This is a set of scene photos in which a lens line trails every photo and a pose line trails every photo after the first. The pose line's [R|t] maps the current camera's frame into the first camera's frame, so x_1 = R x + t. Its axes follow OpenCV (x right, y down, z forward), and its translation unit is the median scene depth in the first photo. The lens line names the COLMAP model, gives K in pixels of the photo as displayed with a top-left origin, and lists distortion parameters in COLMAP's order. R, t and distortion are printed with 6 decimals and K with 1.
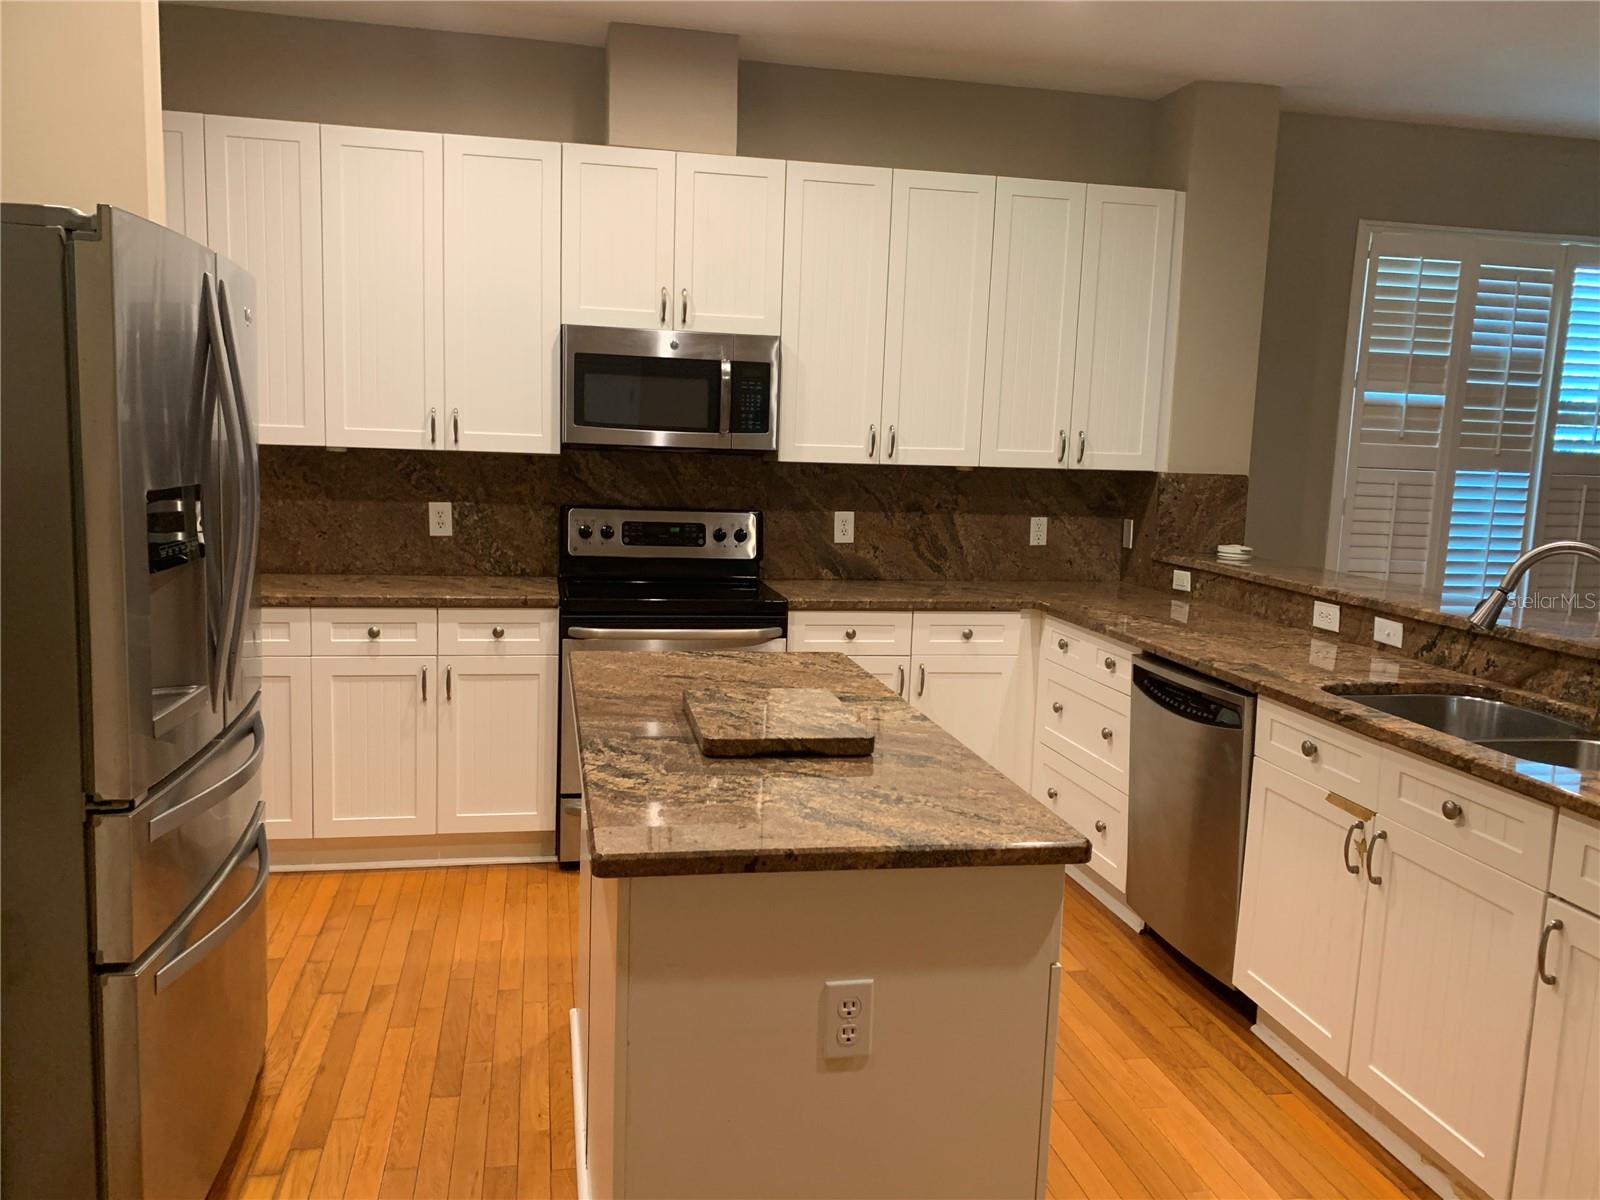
lens RADIAL K [[1229.0, 0, 792.9], [0, 1229.0, 595.1], [0, 0, 1]] dist [0.031248, -0.034378]
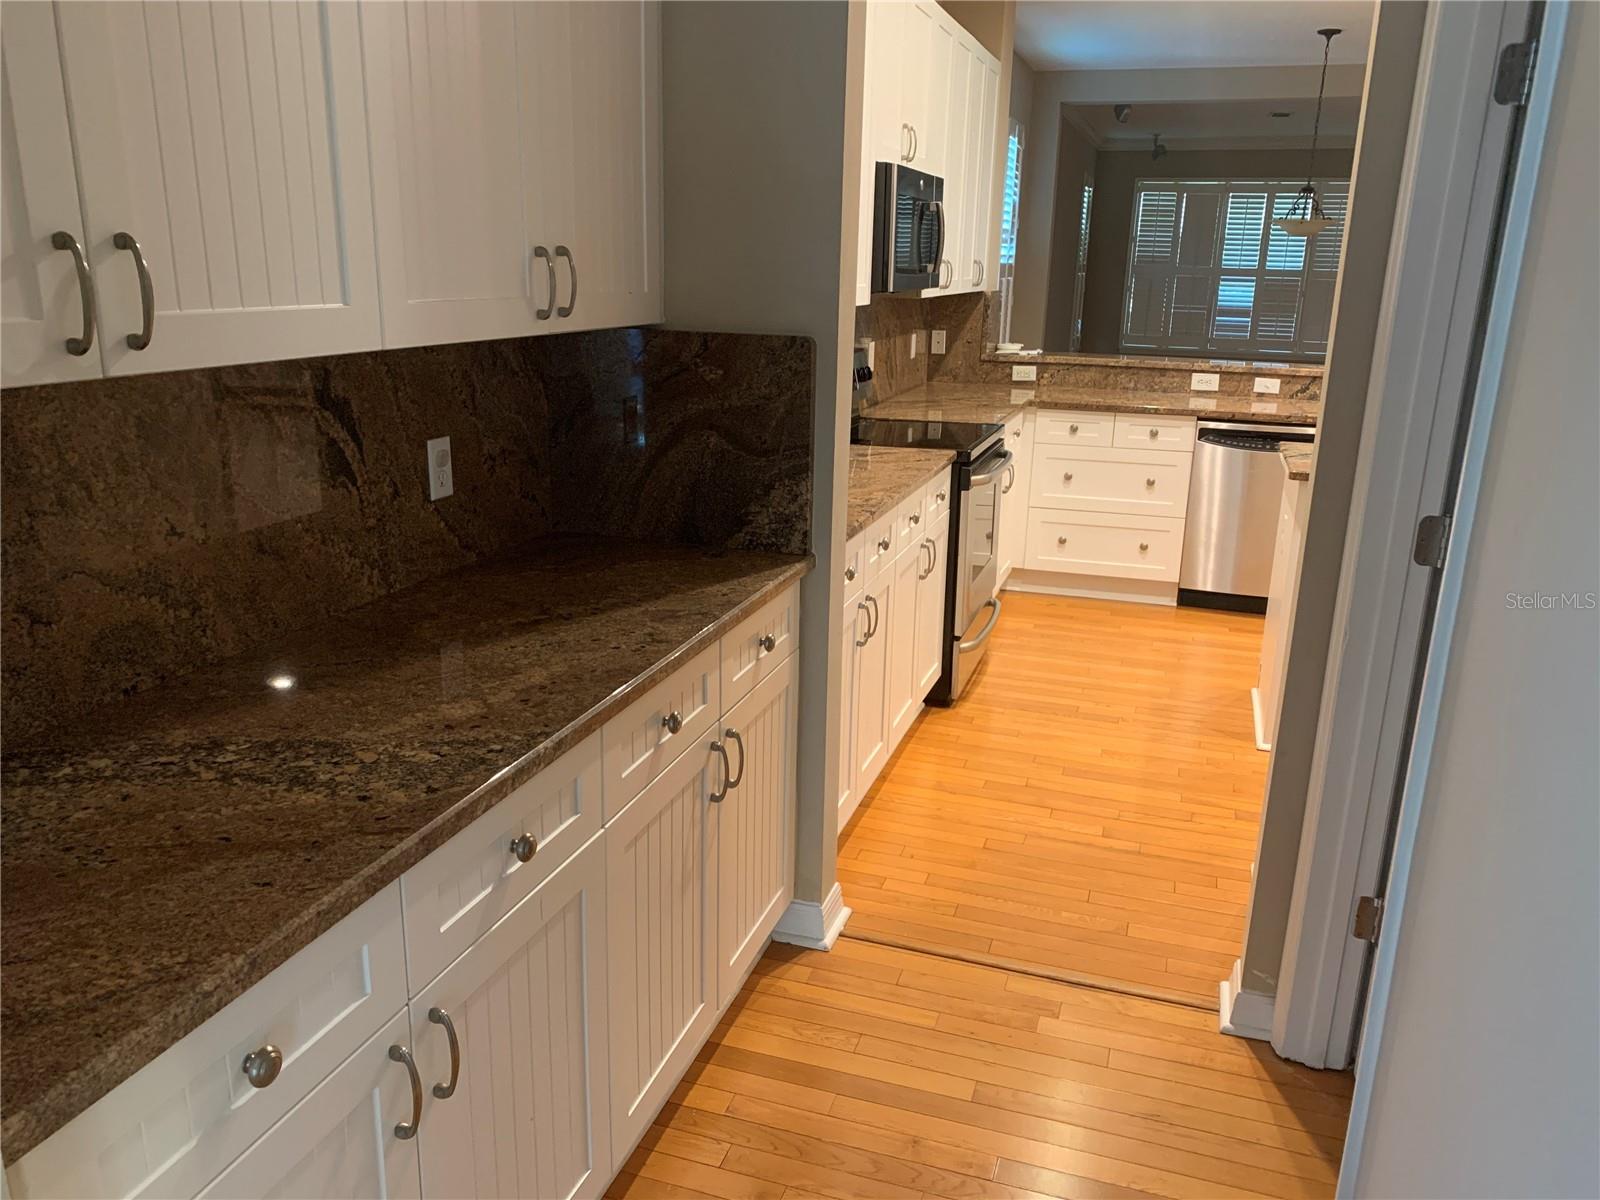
lens RADIAL K [[1229.0, 0, 782.6], [0, 1229.0, 579.8], [0, 0, 1]] dist [0.031248, -0.034378]
pose [[0.510309, -0.240554, 0.825663, -1.127089], [0.107284, 0.970390, 0.216412, -0.127882], [-0.853273, -0.021857, 0.521006, 0.590877]]
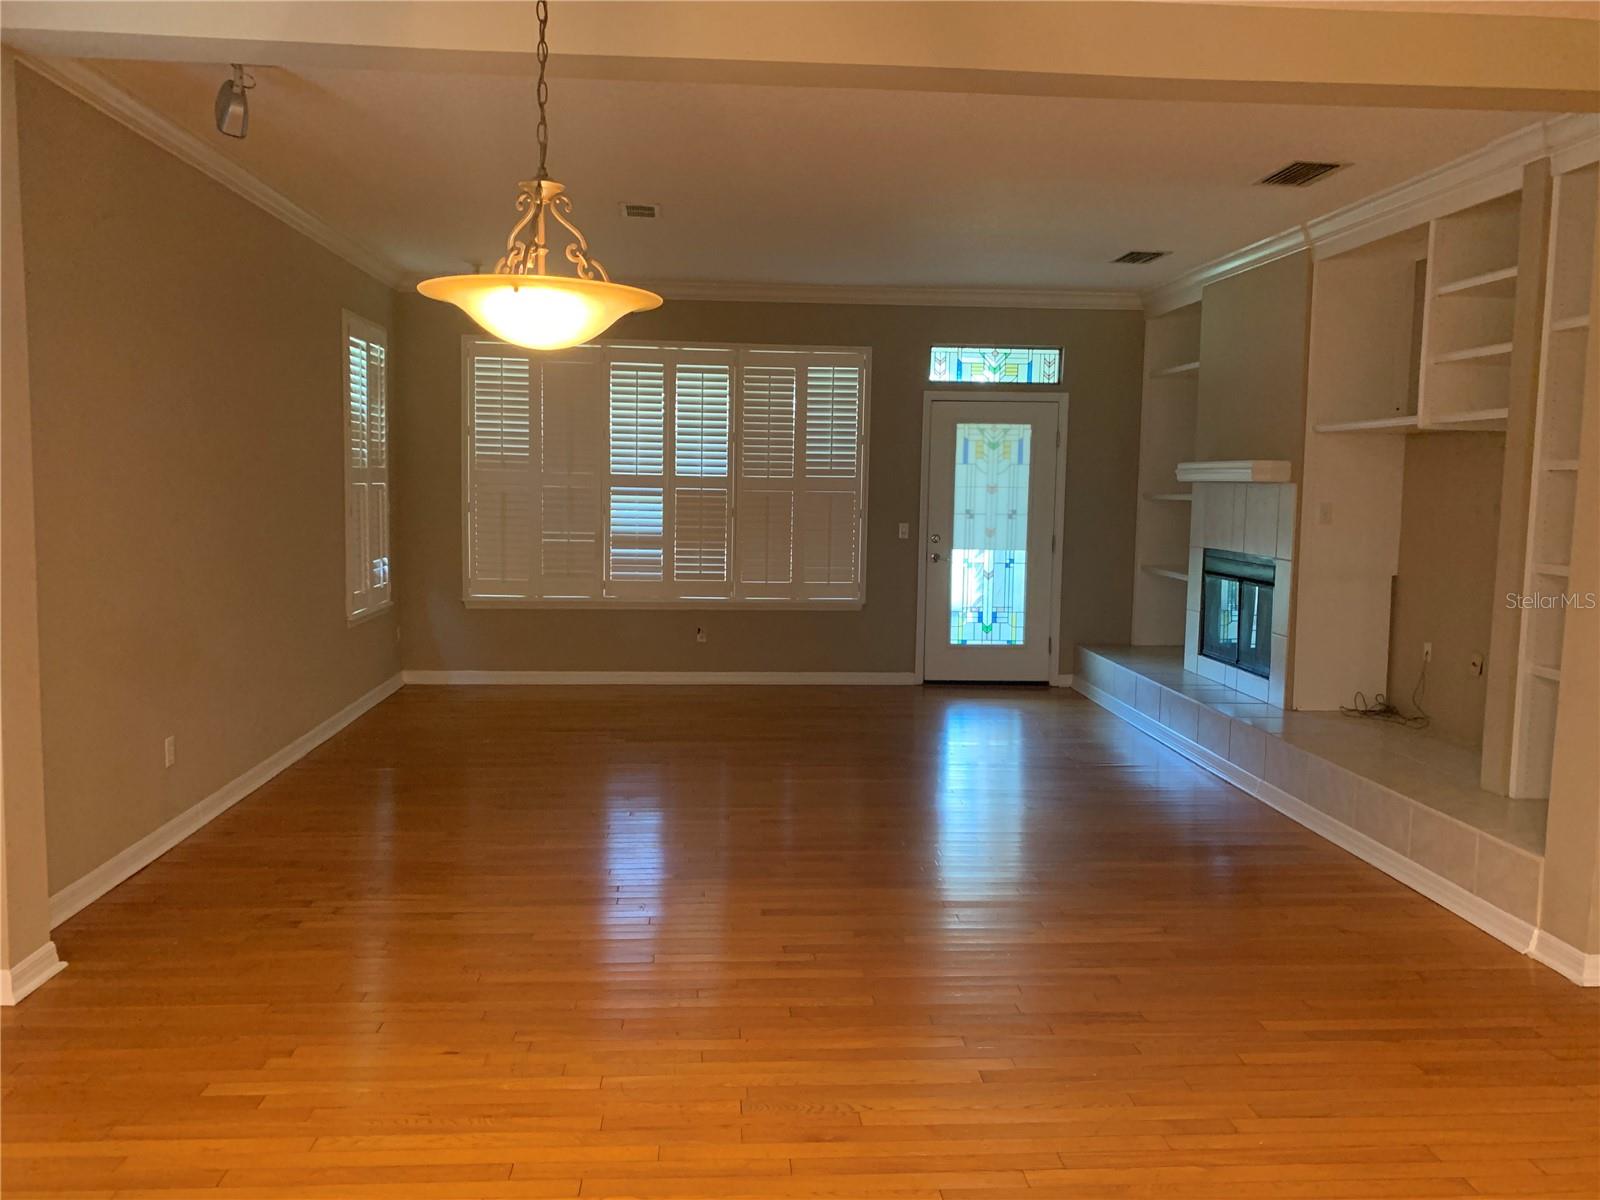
lens RADIAL K [[1229.0, 0, 824.8], [0, 1229.0, 612.1], [0, 0, 1]] dist [0.031248, -0.034378]
pose [[0.109808, -0.137084, 0.984454, 0.394361], [0.118894, 0.985144, 0.123918, -0.079659], [-0.986816, 0.103438, 0.124475, 0.730151]]
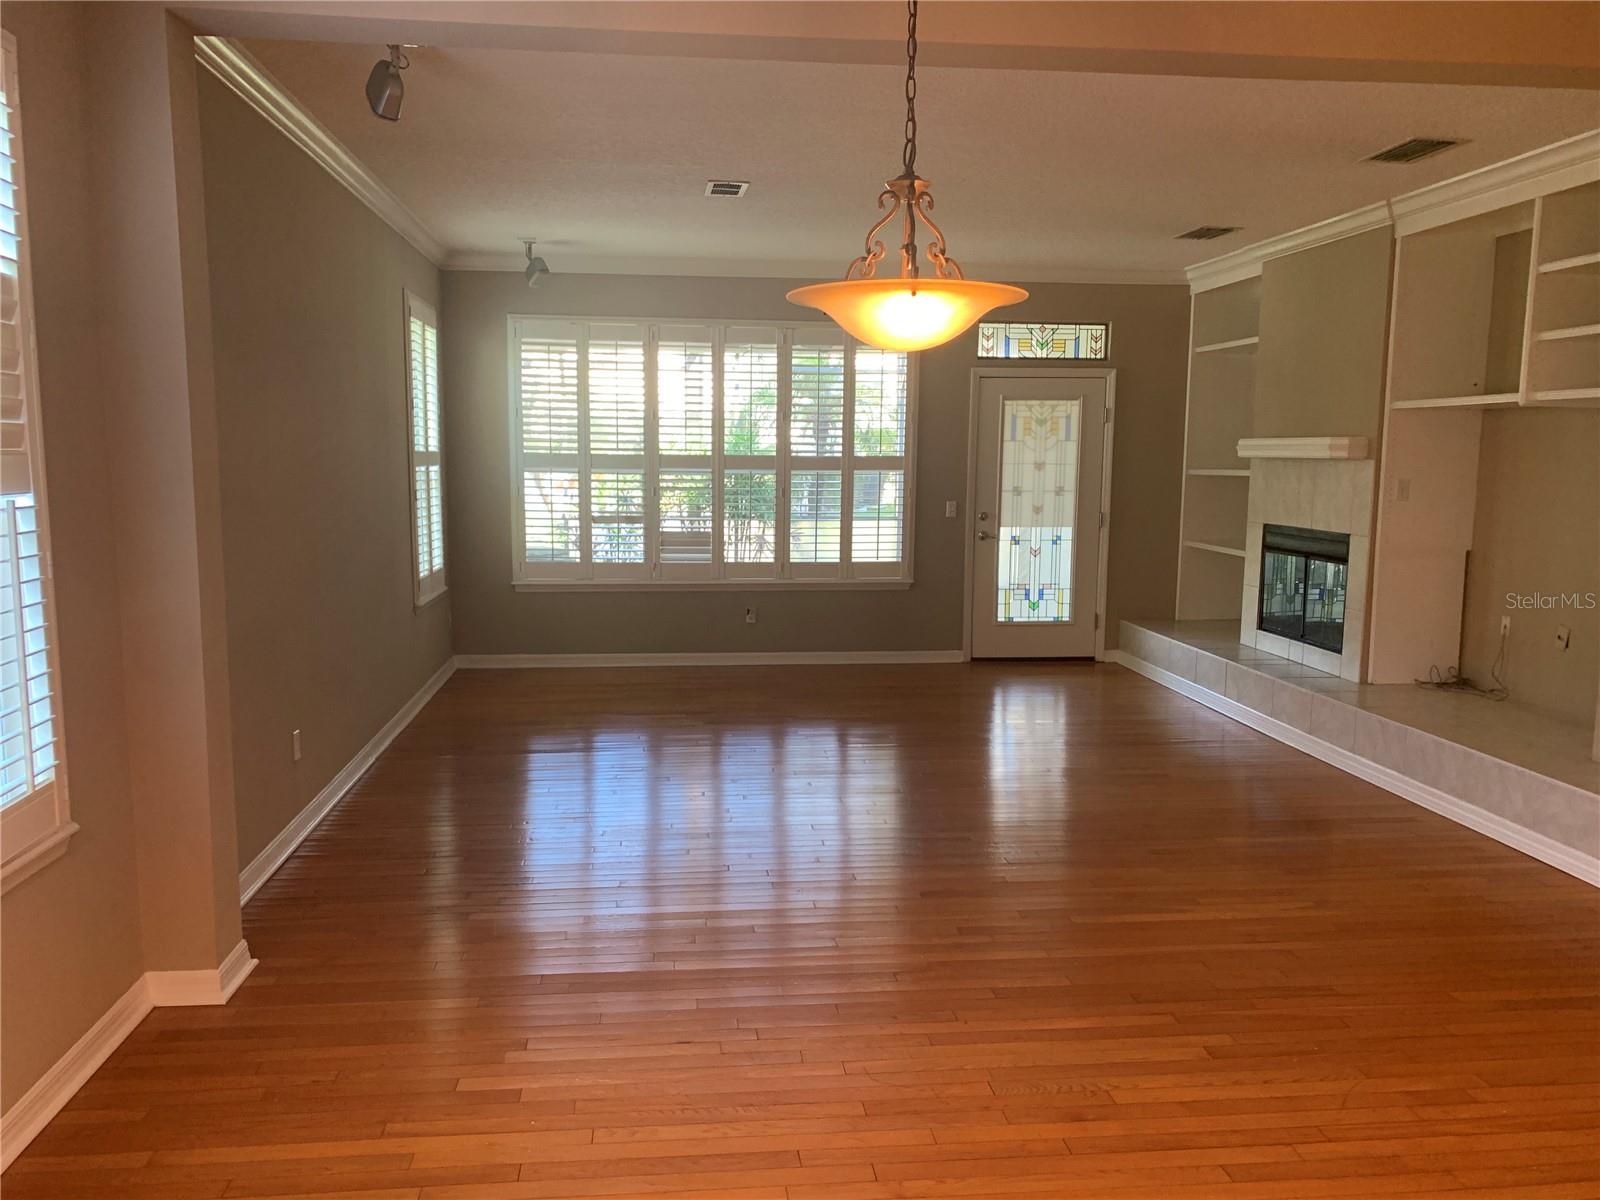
lens RADIAL K [[1229.0, 0, 809.3], [0, 1229.0, 632.1], [0, 0, 1]] dist [0.031248, -0.034378]
pose [[0.076530, -0.176379, 0.981343, 0.375761], [0.127229, 0.977911, 0.165840, -0.115674], [-0.988917, 0.112163, 0.097281, 0.914045]]
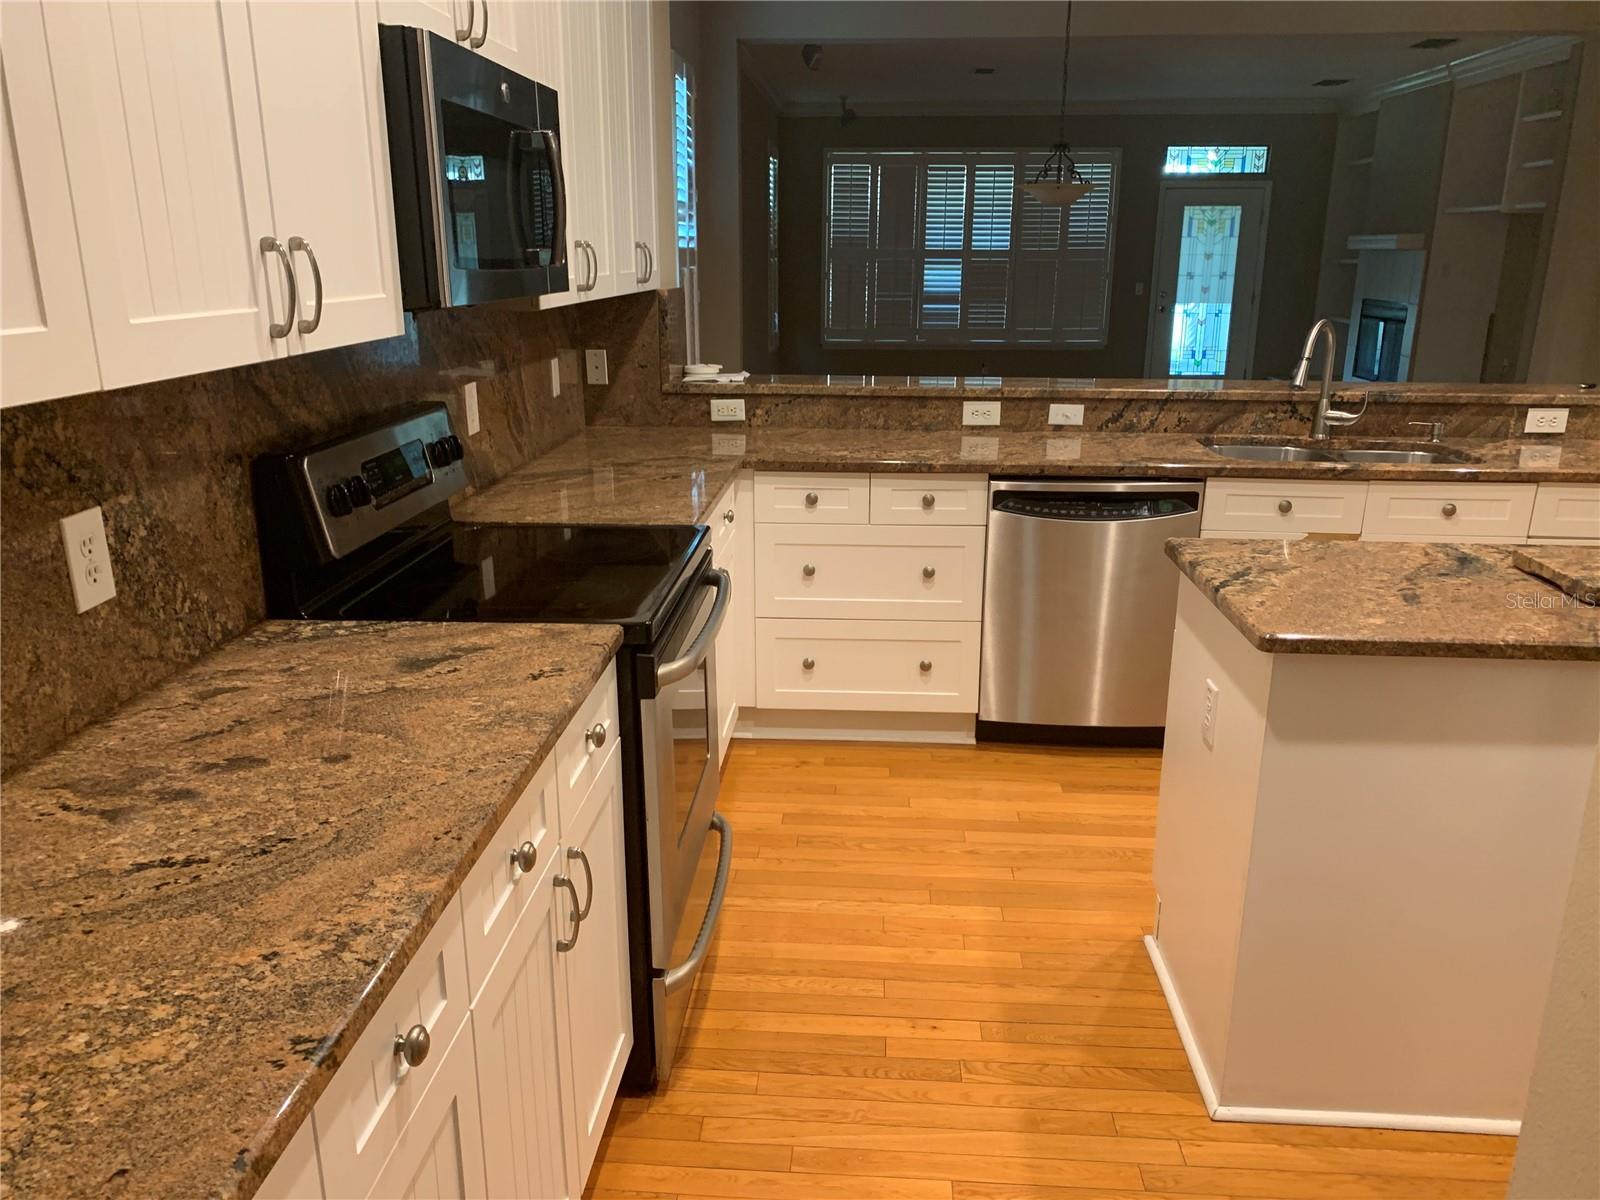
lens RADIAL K [[1229.0, 0, 821.1], [0, 1229.0, 617.4], [0, 0, 1]] dist [0.031248, -0.034378]
pose [[0.255562, -0.309700, 0.915846, -0.625711], [0.132524, 0.949583, 0.284129, -0.132055], [-0.957667, 0.048760, 0.283720, 0.778882]]
